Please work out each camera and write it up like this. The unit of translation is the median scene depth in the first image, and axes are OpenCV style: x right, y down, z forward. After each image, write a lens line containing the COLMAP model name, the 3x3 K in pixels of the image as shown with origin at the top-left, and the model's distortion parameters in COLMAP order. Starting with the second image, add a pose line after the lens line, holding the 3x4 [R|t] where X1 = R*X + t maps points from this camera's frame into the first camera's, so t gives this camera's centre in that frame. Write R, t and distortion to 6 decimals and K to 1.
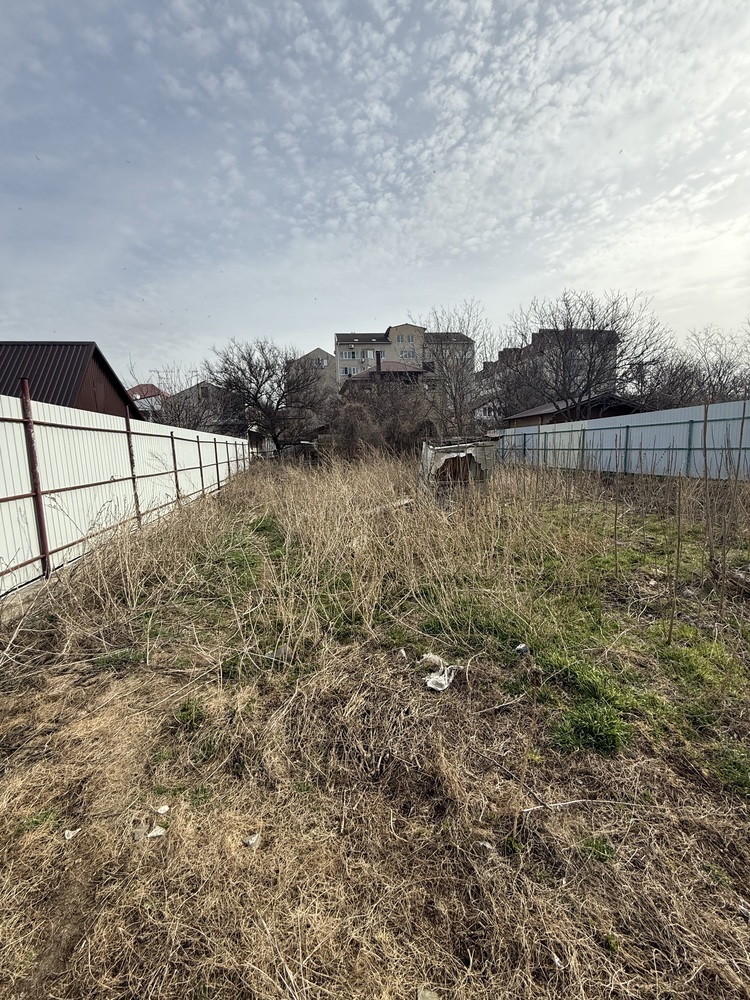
lens RADIAL K [[416.2, 0, 375.0], [0, 416.2, 500.0], [0, 0, 1]] dist [0.010629, -0.000596]
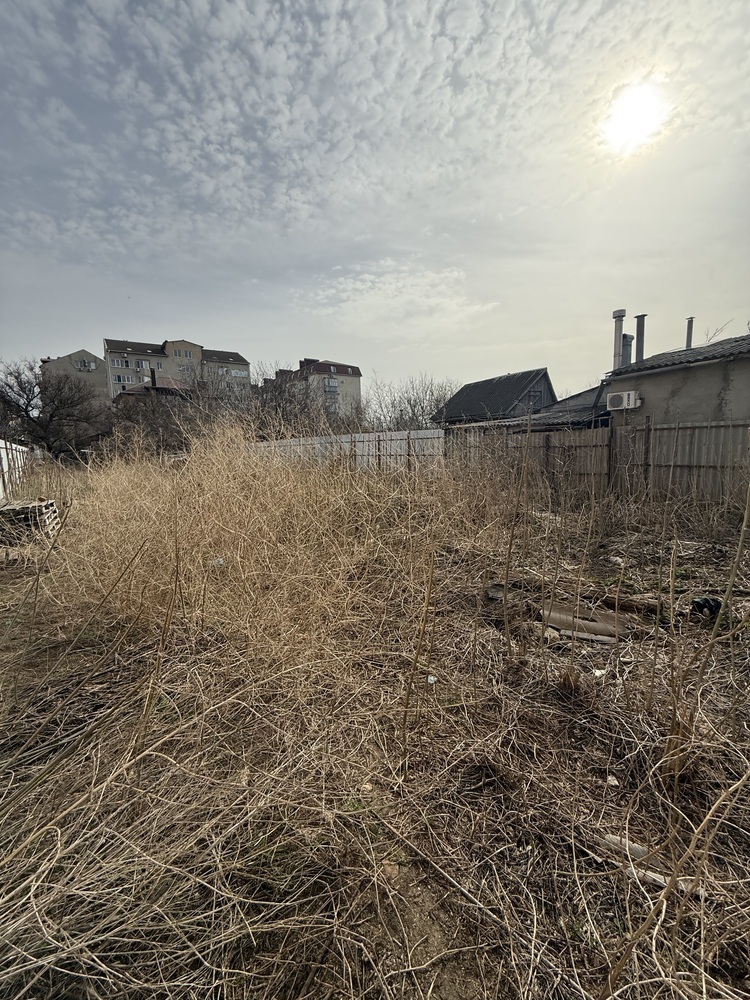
lens RADIAL K [[416.2, 0, 375.0], [0, 416.2, 500.0], [0, 0, 1]] dist [0.010629, -0.000596]
pose [[0.890155, -0.040652, 0.453840, 0.010639], [0.048070, 0.998832, -0.004816, 0.018198], [-0.453114, 0.026103, 0.891070, -0.174969]]
